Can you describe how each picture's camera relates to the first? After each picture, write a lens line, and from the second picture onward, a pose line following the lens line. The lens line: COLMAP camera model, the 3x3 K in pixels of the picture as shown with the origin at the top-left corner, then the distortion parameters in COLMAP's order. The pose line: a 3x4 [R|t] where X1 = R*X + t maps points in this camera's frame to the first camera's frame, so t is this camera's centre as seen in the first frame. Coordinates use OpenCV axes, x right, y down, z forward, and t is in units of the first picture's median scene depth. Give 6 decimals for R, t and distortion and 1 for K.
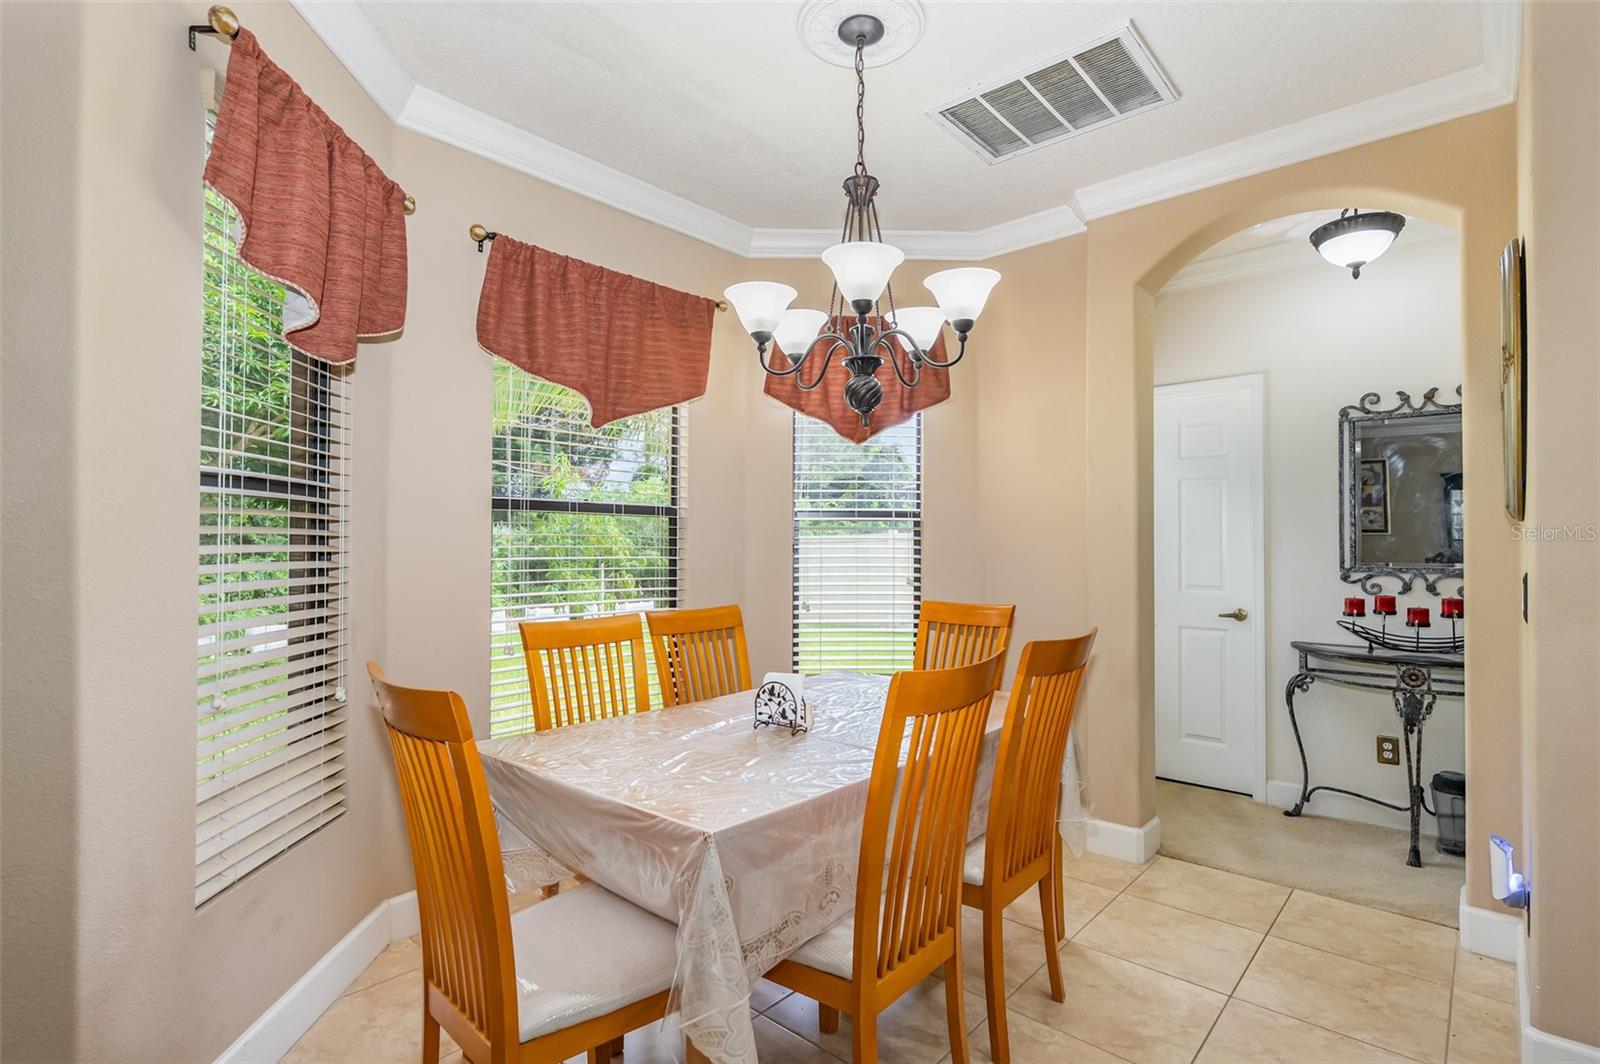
lens RADIAL K [[778.6, 0, 796.3], [0, 778.6, 536.4], [0, 0, 1]] dist [-0.001438, -0.000904]
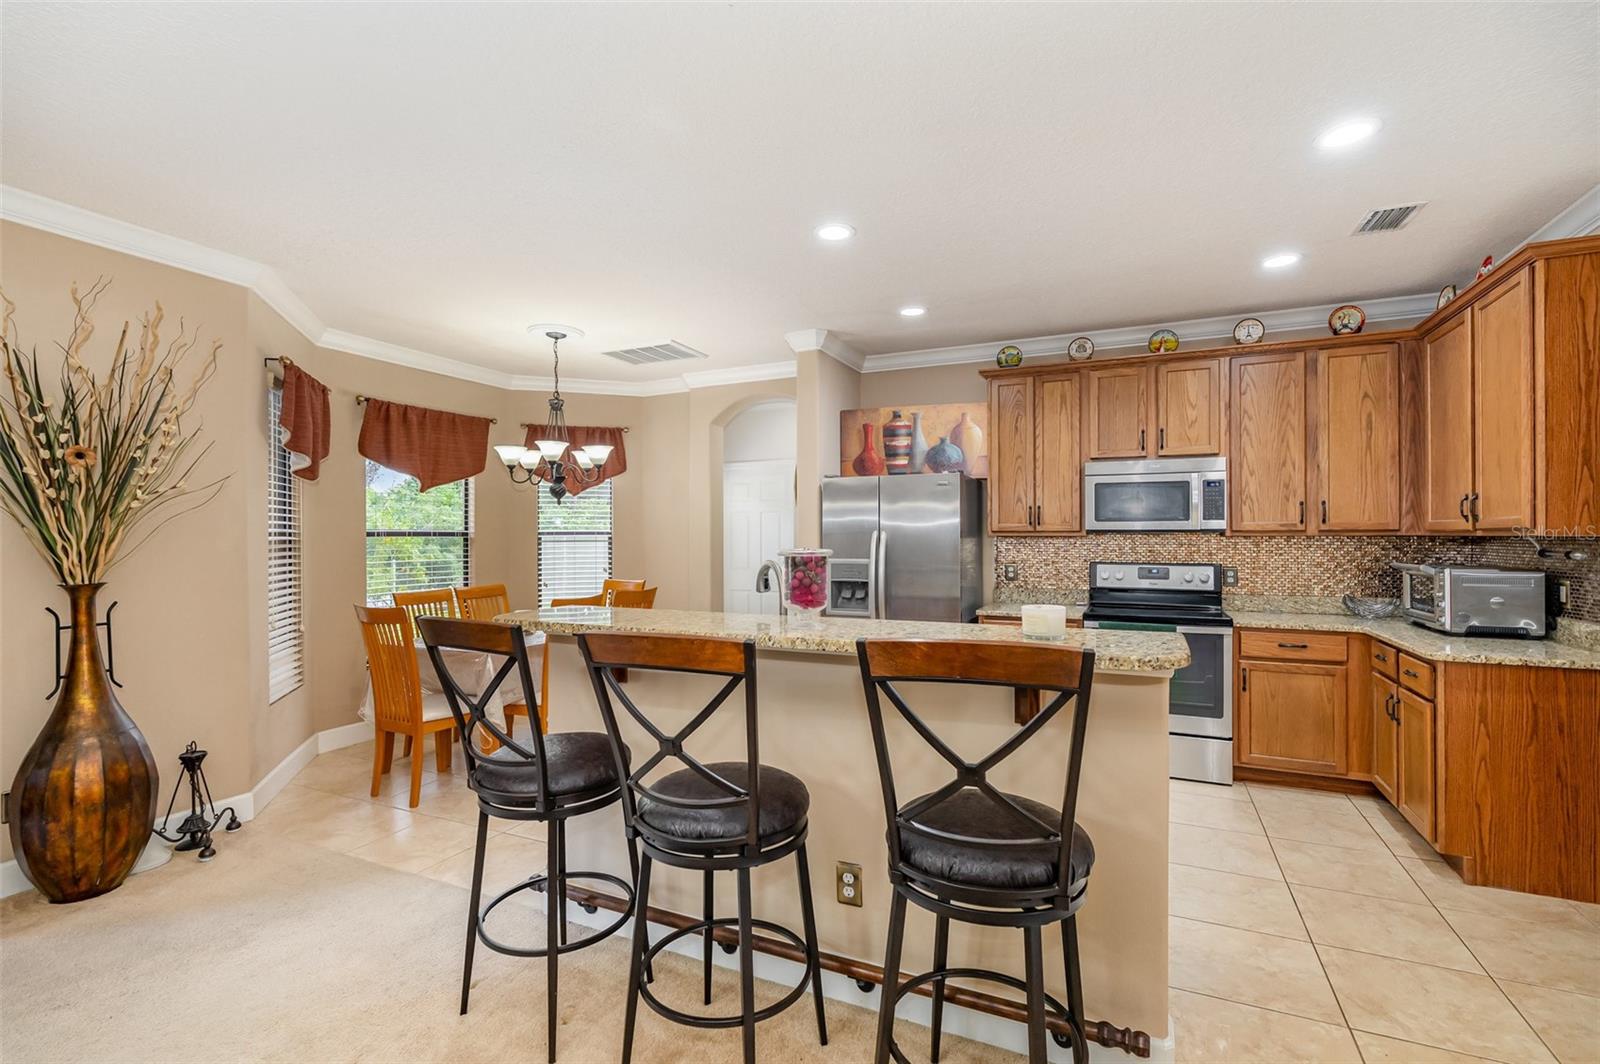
lens RADIAL K [[724.9, 0, 799.8], [0, 724.9, 531.1], [0, 0, 1]] dist [0.000384, 0.000282]
pose [[0.956529, -0.005414, 0.291588, 0.093643], [0.004023, 0.999977, 0.005368, -0.044849], [-0.291611, -0.003962, 0.956529, -0.844472]]
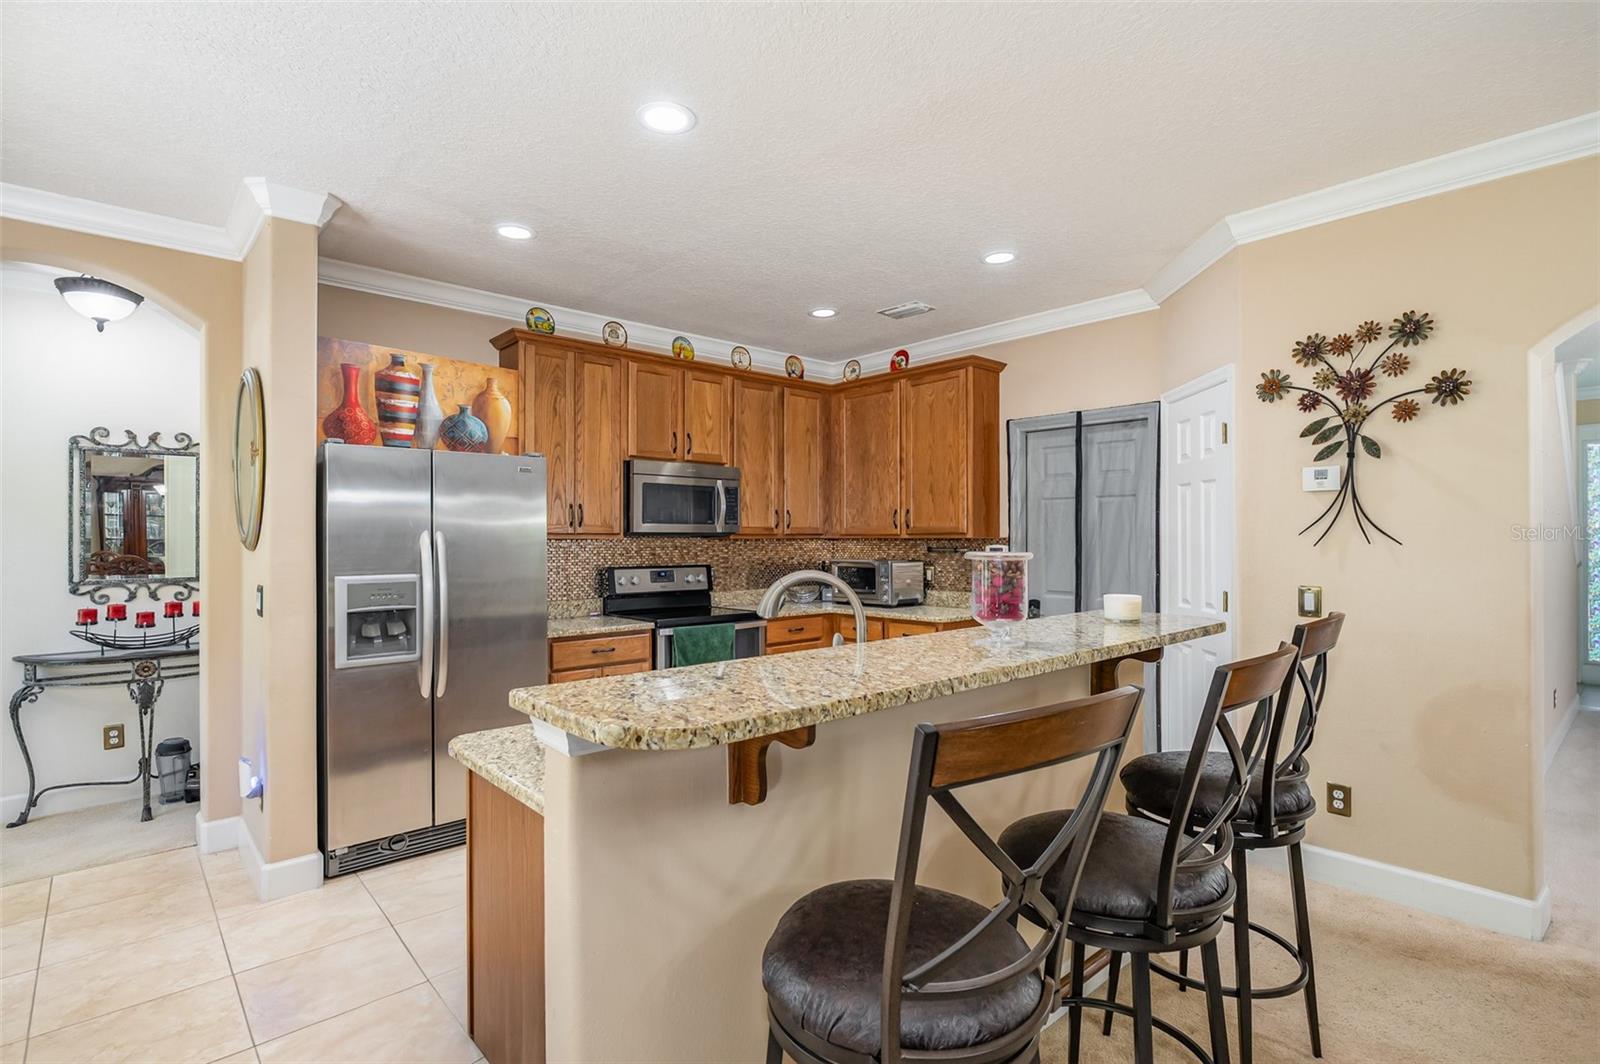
lens RADIAL K [[778.6, 0, 803.5], [0, 778.6, 527.4], [0, 0, 1]] dist [-0.001438, -0.000904]
pose [[0.108967, 0.007852, 0.994014, -0.296464], [-0.007051, 0.999950, -0.007126, -0.038930], [-0.994020, -0.006232, 0.109017, -0.157359]]
